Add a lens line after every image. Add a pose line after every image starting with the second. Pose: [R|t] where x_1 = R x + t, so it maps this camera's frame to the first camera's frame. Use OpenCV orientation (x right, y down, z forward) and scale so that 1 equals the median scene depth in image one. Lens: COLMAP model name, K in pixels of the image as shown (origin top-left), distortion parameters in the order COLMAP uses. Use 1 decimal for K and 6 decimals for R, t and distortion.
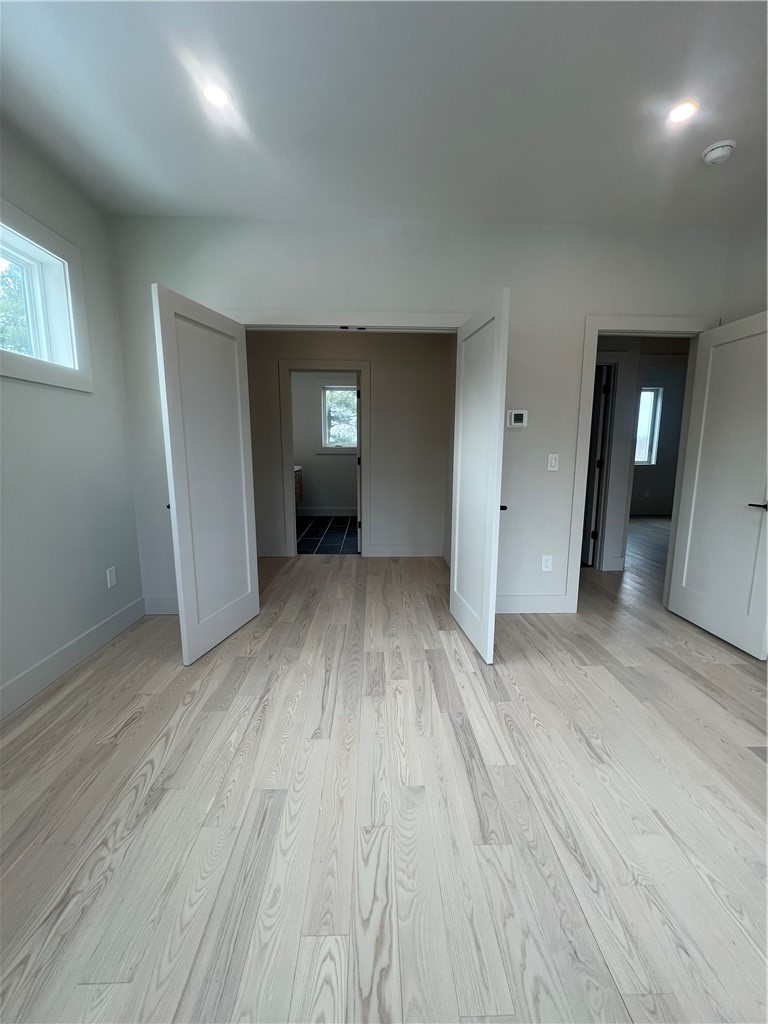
lens RADIAL K [[409.4, 0, 386.2], [0, 409.4, 509.2], [0, 0, 1]] dist [-0.002112, 0.000261]
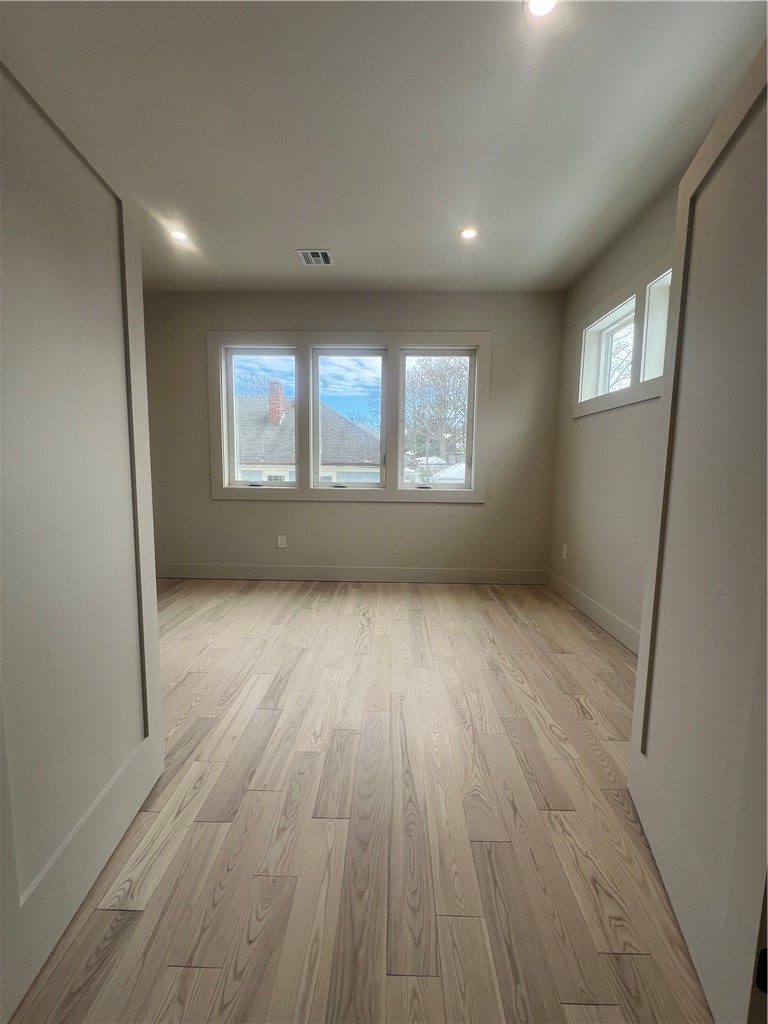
lens RADIAL K [[409.4, 0, 386.2], [0, 409.4, 509.2], [0, 0, 1]] dist [-0.002112, 0.000261]
pose [[-0.998542, -0.023194, 0.048733, -0.146486], [-0.009787, 0.965795, 0.259123, -0.220689], [-0.053076, 0.258269, -0.964614, 1.726947]]
